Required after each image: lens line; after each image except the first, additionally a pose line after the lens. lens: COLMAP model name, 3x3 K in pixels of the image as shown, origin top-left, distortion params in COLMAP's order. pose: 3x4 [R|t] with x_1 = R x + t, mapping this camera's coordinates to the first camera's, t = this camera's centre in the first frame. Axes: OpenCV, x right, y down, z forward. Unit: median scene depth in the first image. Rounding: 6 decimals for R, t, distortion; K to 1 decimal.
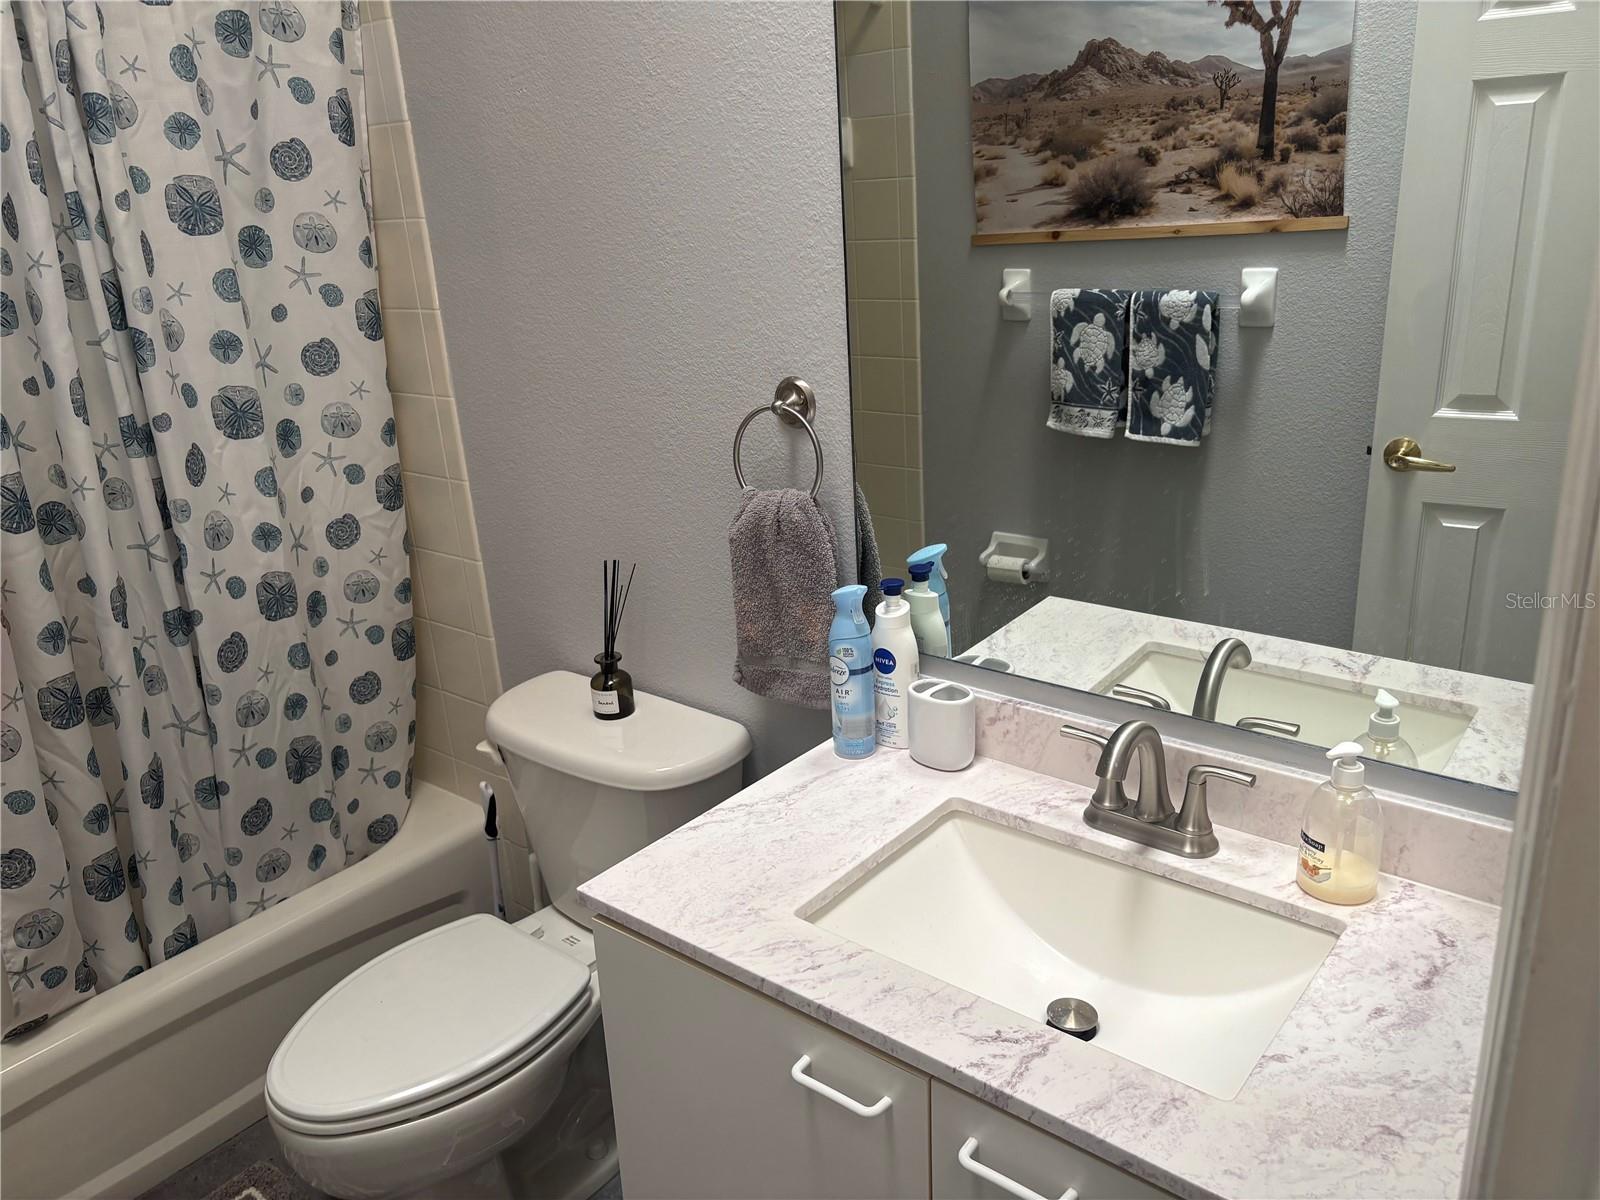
lens RADIAL K [[1207.0, 0, 800.0], [0, 1207.0, 590.3], [0, 0, 1]] dist [0.054022, -0.078841]
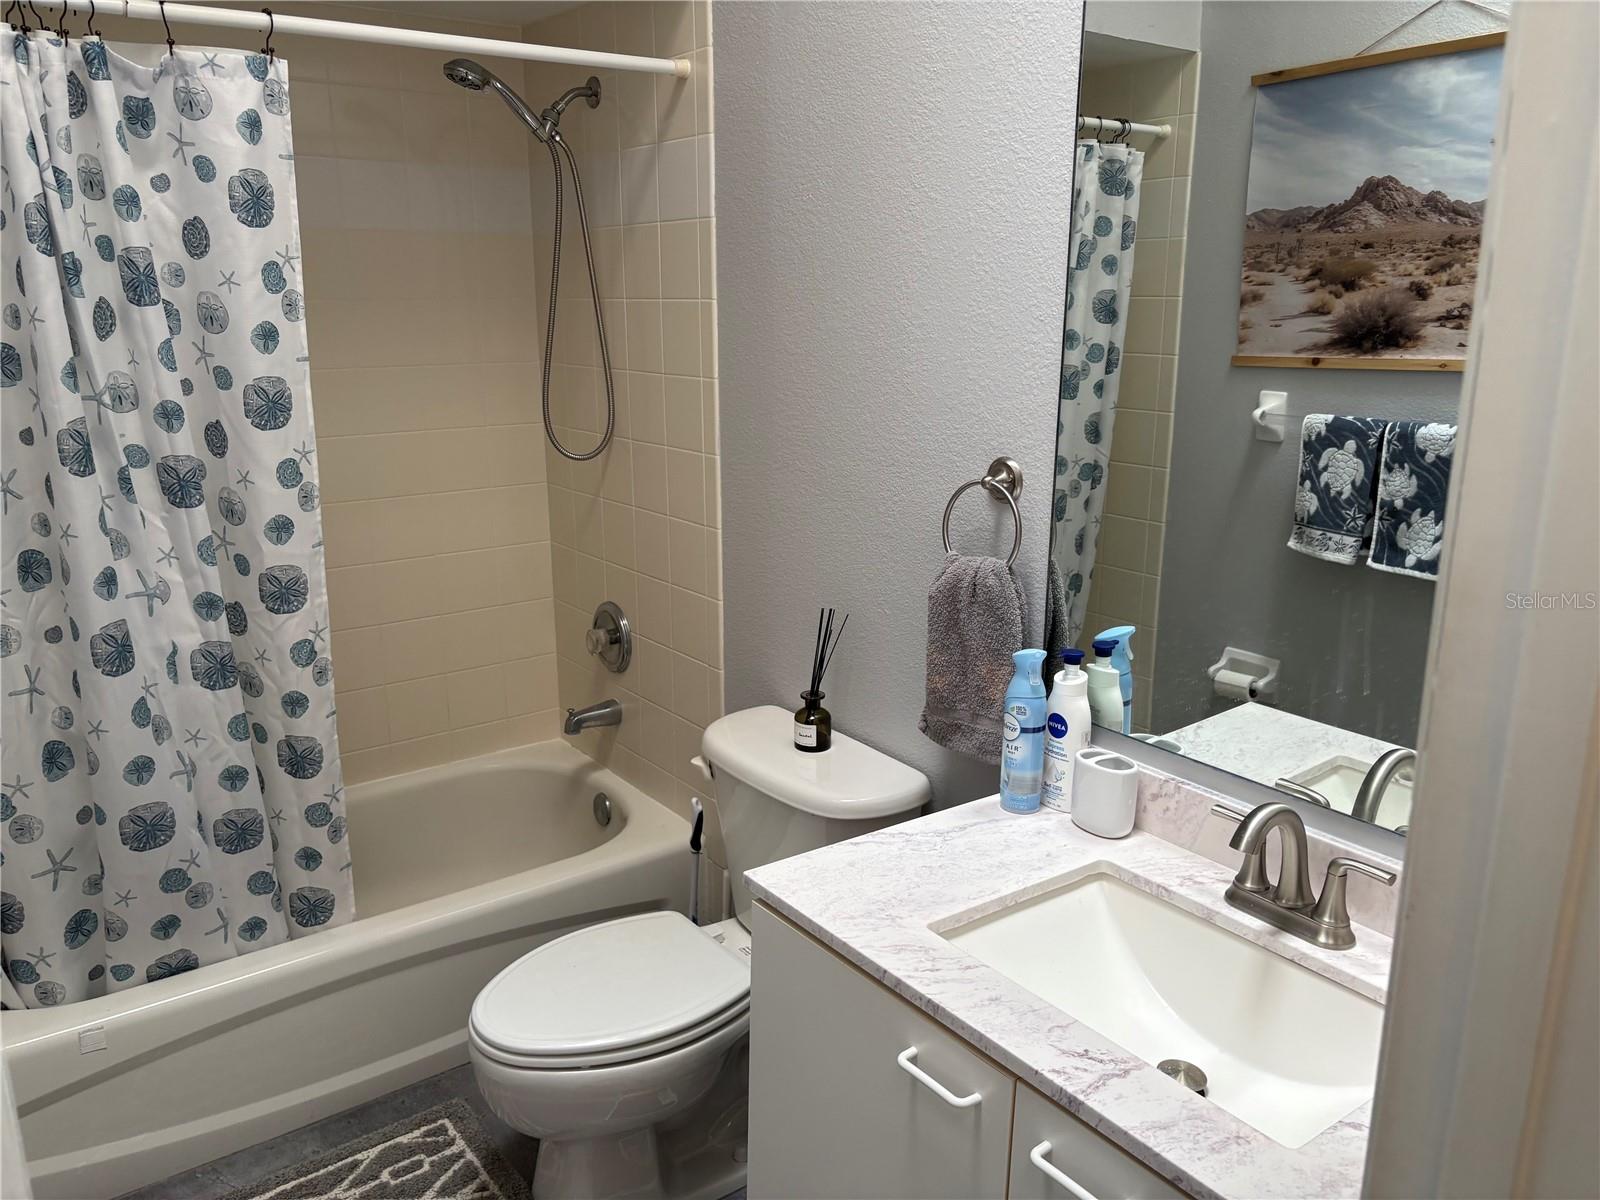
lens RADIAL K [[1214.5, 0, 800.0], [0, 1214.5, 600.0], [0, 0, 1]] dist [0.060732, -0.080061]
pose [[0.967062, 0.121631, -0.223600, 0.076079], [-0.139861, 0.987866, -0.067526, 0.052305], [0.212674, 0.096575, 0.972339, -0.102616]]
